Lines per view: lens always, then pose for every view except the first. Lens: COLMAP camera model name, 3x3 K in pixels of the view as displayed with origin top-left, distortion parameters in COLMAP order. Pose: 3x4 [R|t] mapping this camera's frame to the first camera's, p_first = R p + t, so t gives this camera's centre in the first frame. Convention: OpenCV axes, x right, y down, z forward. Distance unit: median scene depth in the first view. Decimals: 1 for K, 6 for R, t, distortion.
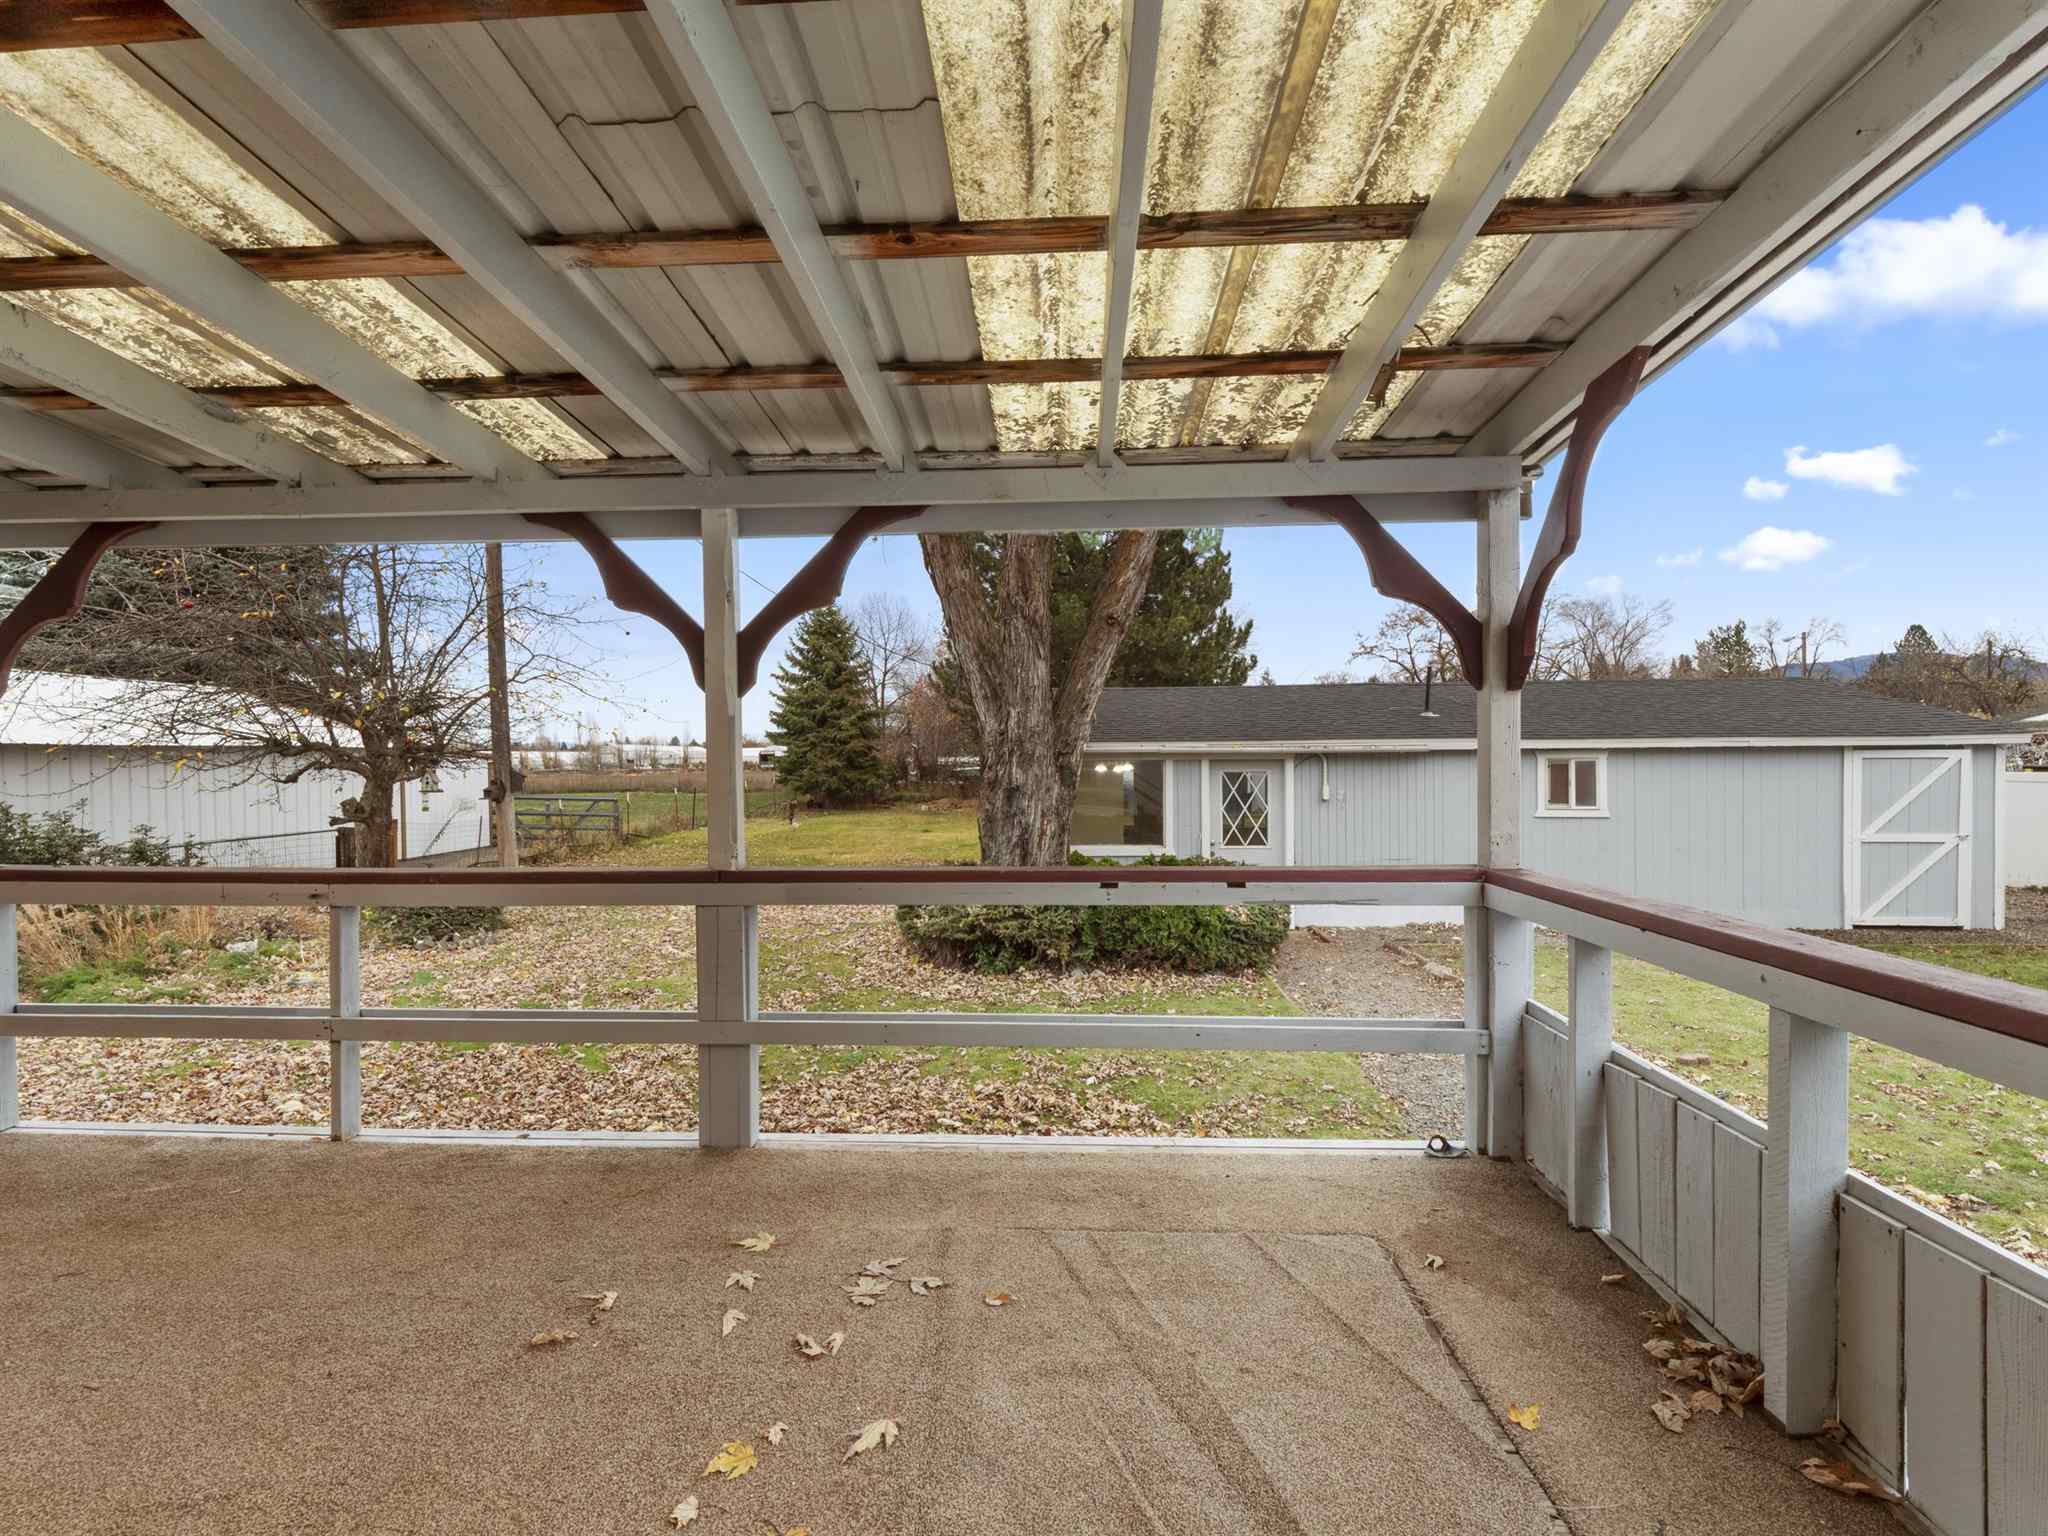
lens RADIAL K [[1000.7, 0, 1022.5], [0, 1000.7, 782.1], [0, 0, 1]] dist [-0.001332, -0.001776]
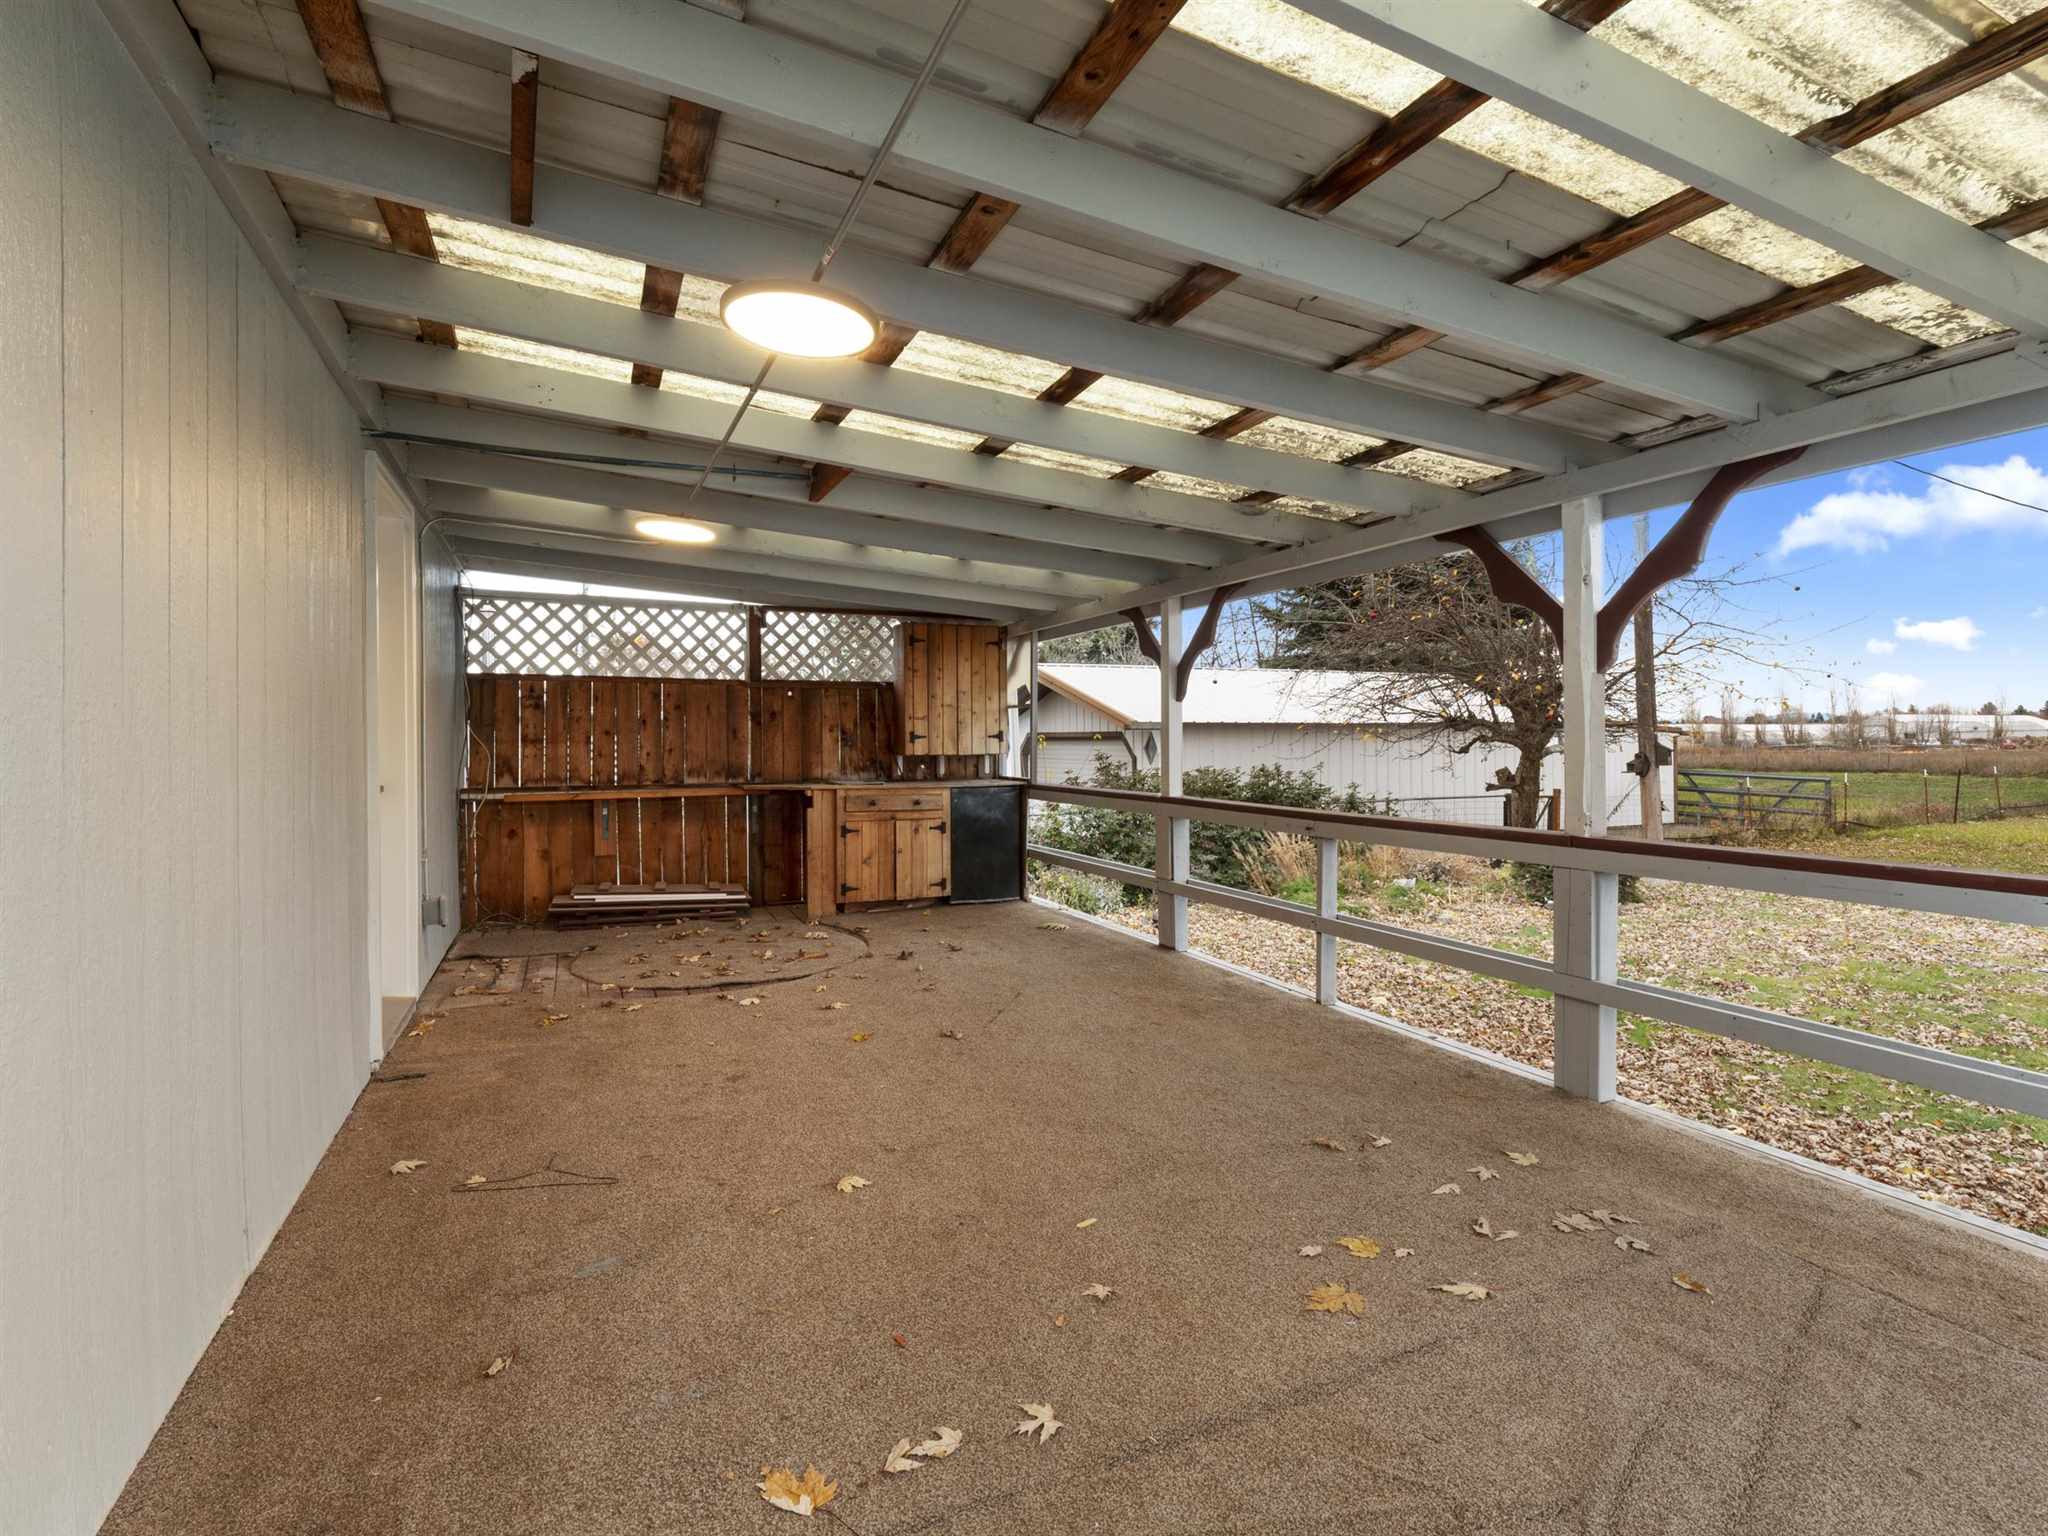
lens RADIAL K [[1000.7, 0, 1012.1], [0, 1000.7, 749.9], [0, 0, 1]] dist [-0.001332, -0.001776]
pose [[0.446463, 0.012933, -0.894709, 0.217990], [-0.018433, 0.999816, 0.005254, 0.000941], [0.894612, 0.014147, 0.446619, -0.013487]]
